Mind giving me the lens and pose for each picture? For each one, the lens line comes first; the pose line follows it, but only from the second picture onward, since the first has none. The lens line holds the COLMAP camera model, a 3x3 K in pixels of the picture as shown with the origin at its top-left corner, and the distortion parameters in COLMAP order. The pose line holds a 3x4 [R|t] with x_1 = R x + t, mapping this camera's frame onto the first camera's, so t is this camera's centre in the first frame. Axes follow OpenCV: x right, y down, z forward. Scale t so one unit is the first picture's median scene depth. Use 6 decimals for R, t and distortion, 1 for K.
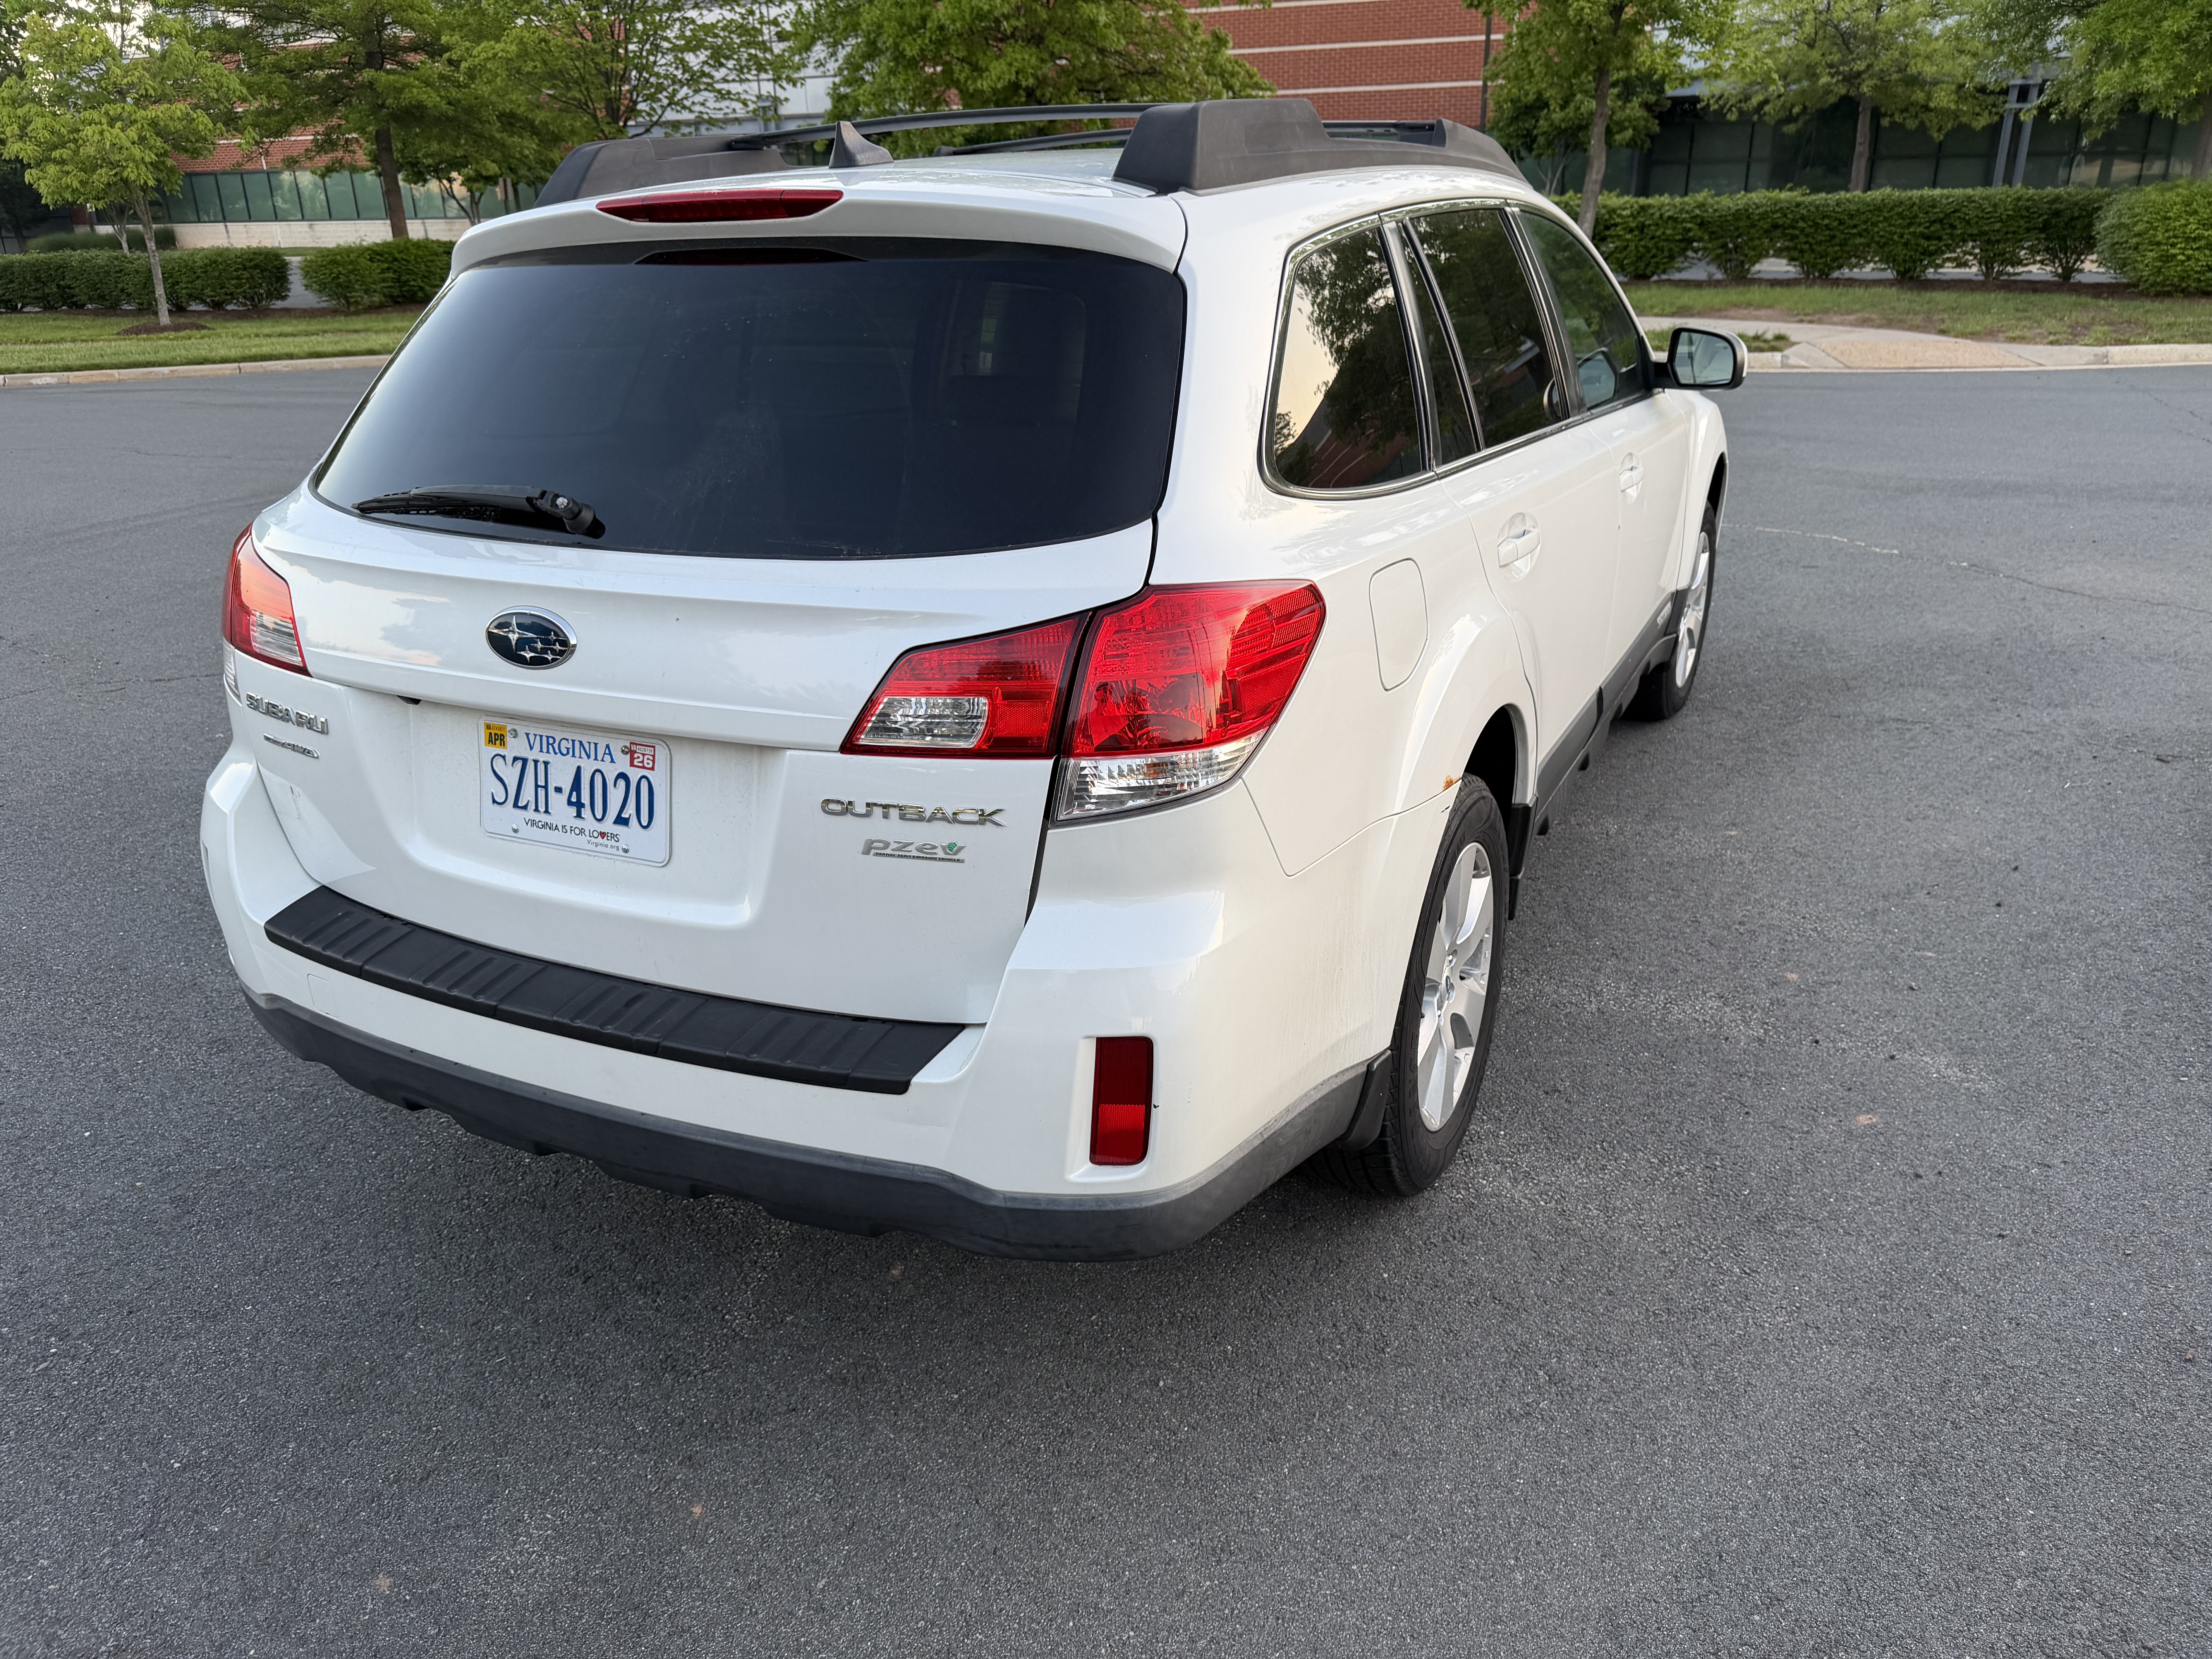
lens RADIAL K [[1595.2, 0, 1111.9], [0, 1595.2, 819.6], [0, 0, 1]] dist [0.000652, -0.007444]
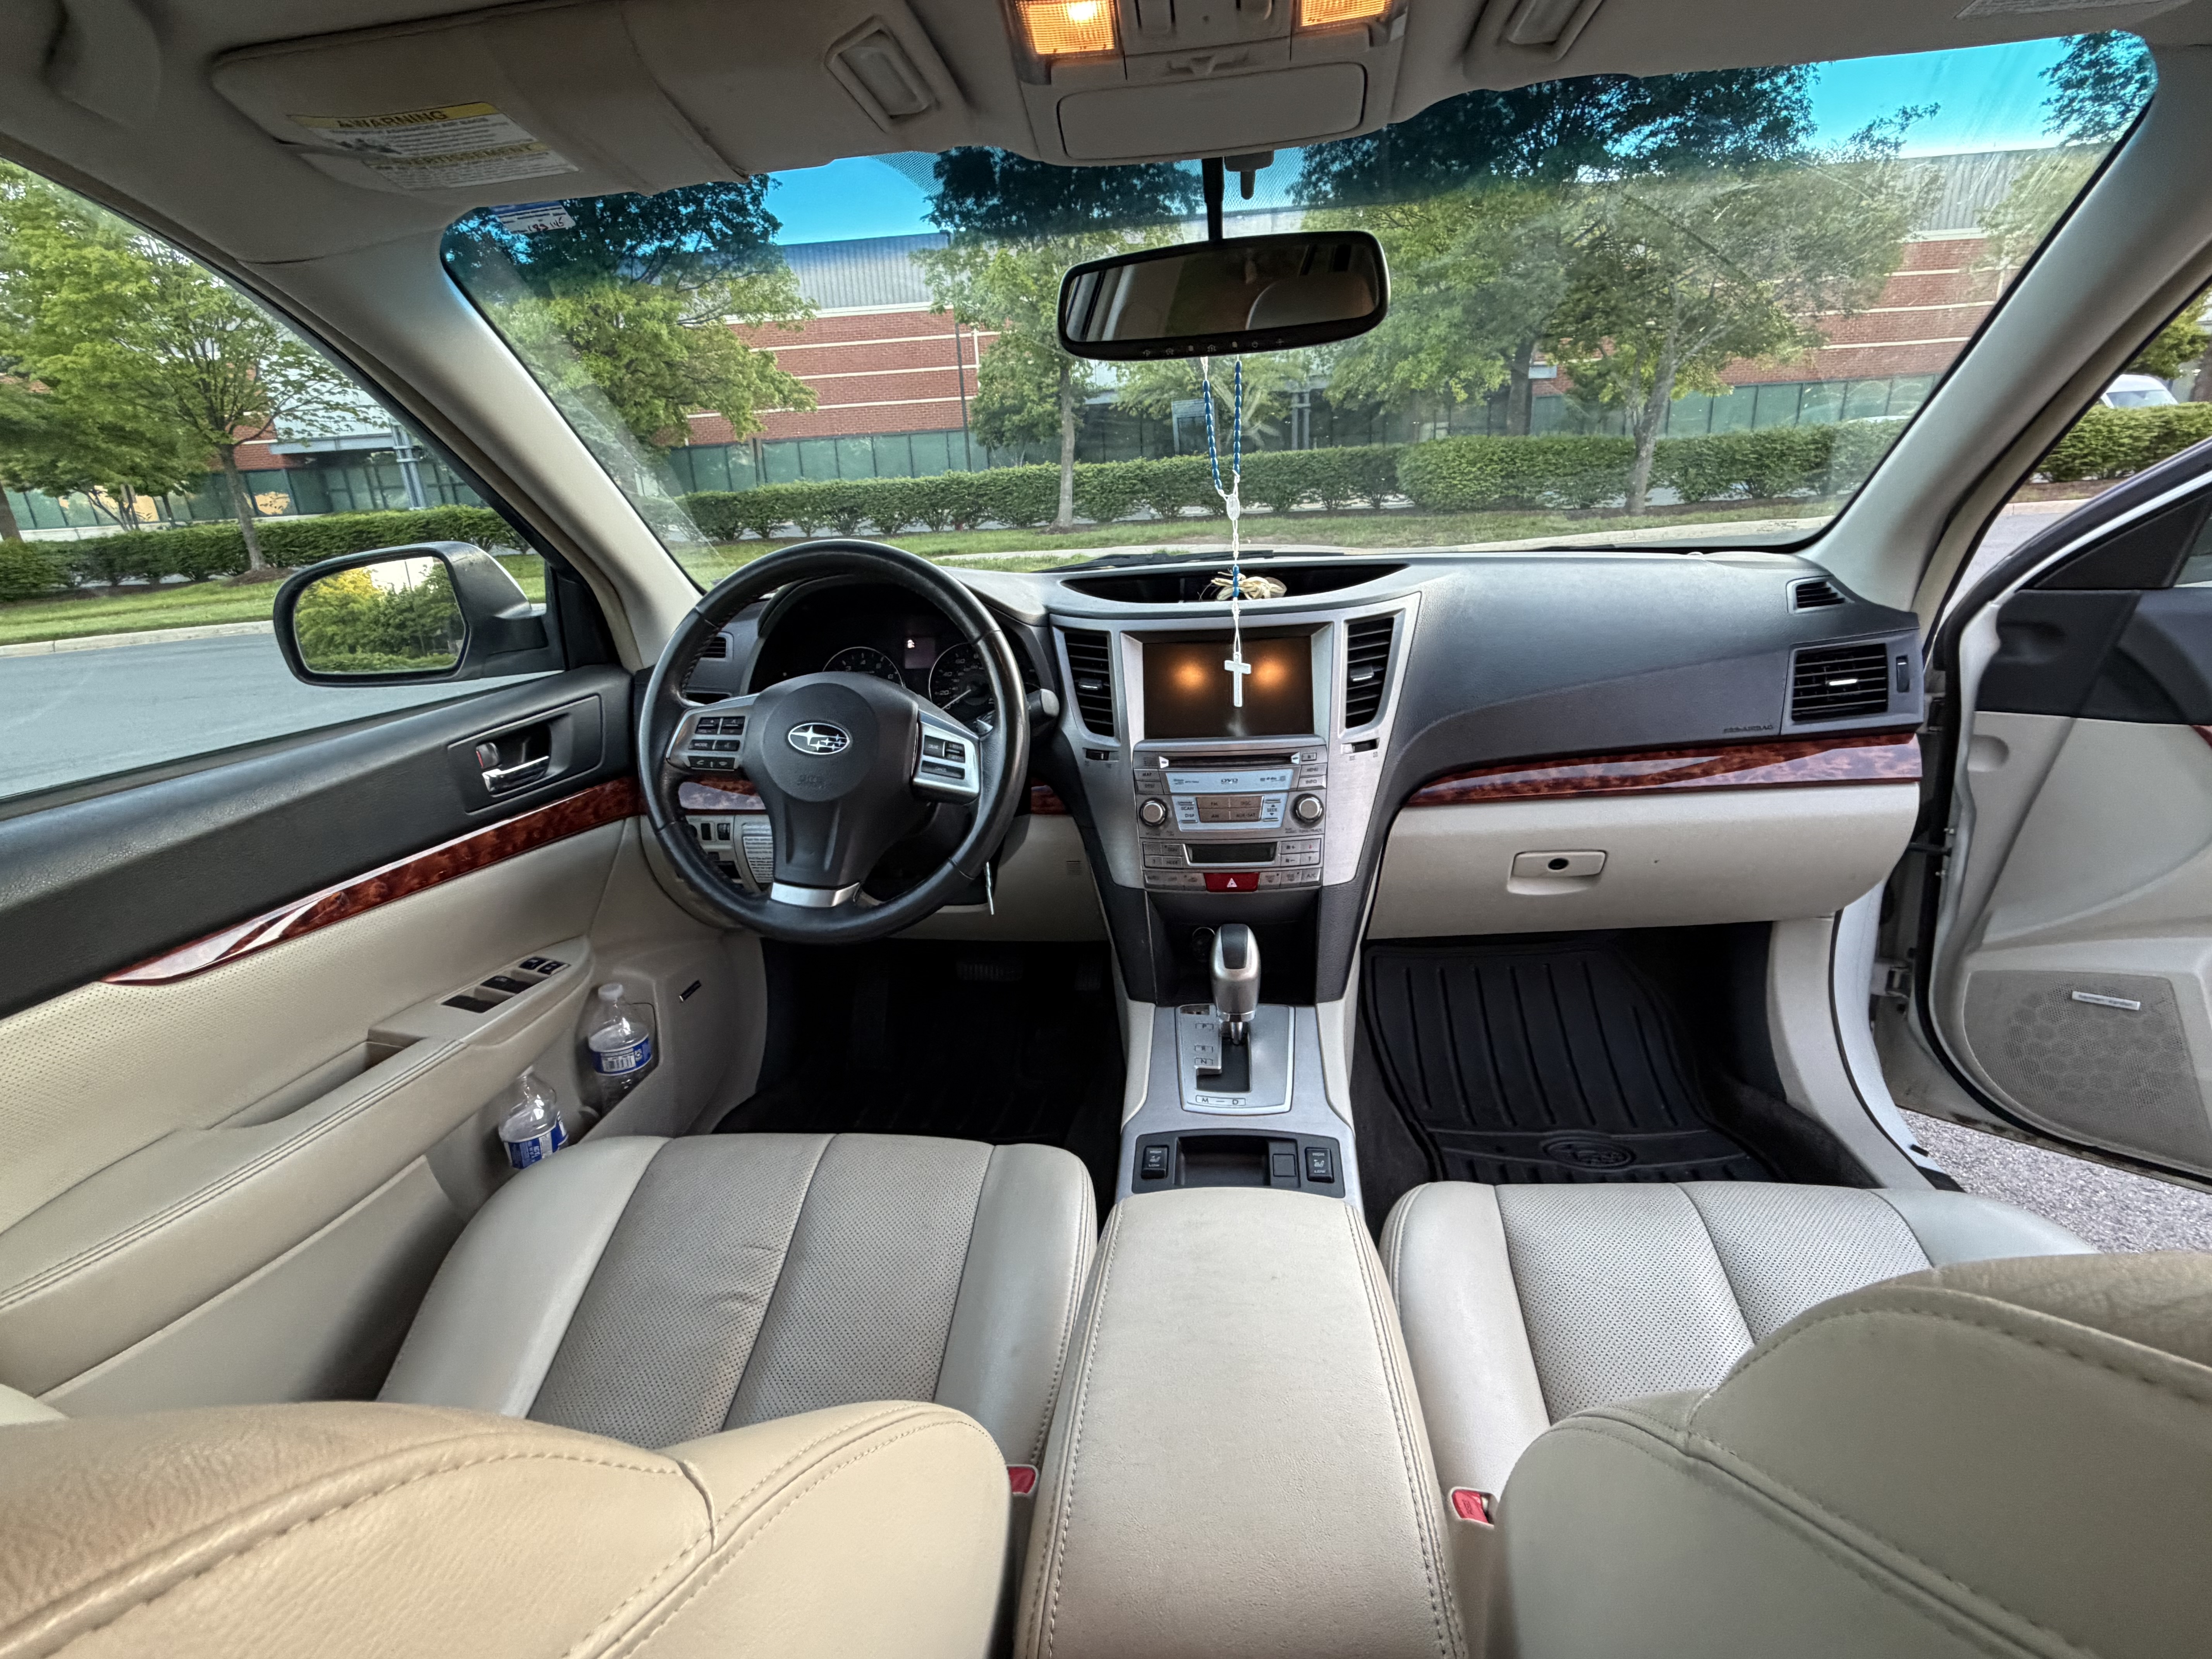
lens RADIAL K [[1045.2, 0, 1106.0], [0, 1045.2, 829.5], [0, 0, 1]] dist [-0.000127, -0.000131]
pose [[0.938804, -0.139048, 0.315140, 0.006093], [0.156324, 0.987247, -0.030090, -0.048825], [-0.306938, 0.077513, 0.948568, 0.166642]]
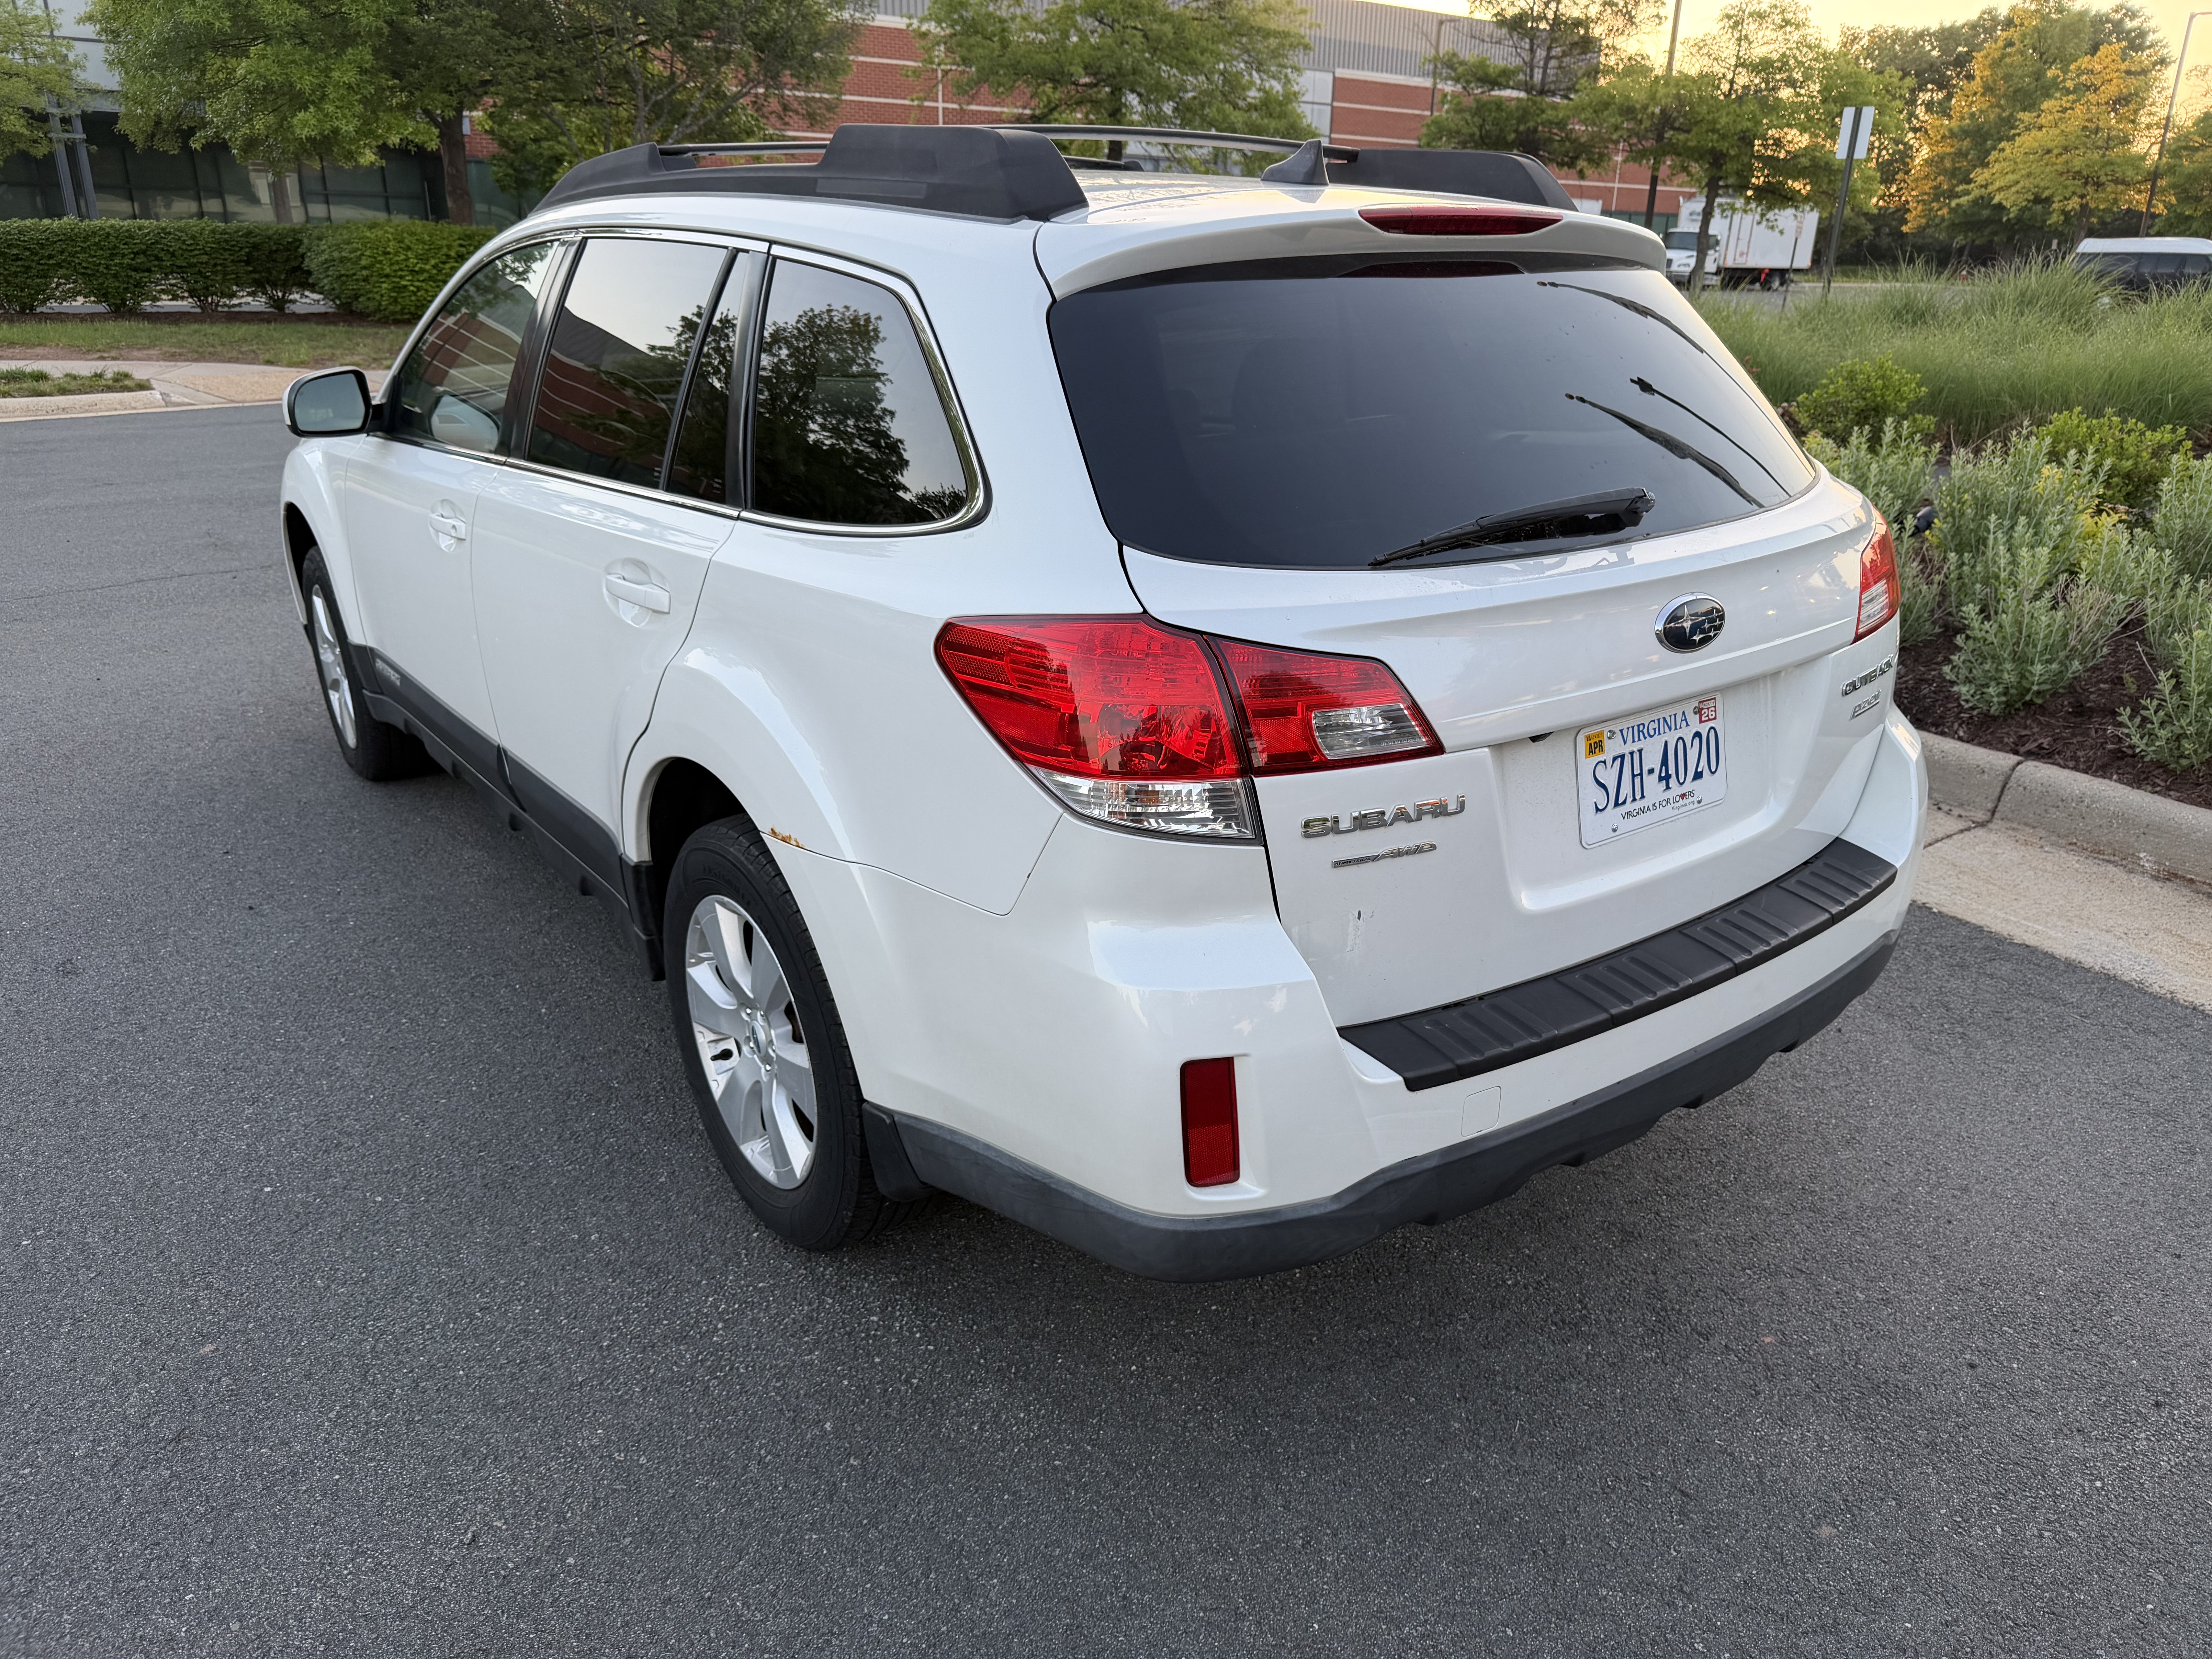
lens RADIAL K [[1595.2, 0, 1111.9], [0, 1595.2, 819.6], [0, 0, 1]] dist [0.000652, -0.007444]
pose [[0.445083, -0.282661, 0.849708, -0.138994], [0.299076, 0.941312, 0.156475, -0.025625], [-0.844070, 0.184483, 0.503499, 0.076706]]
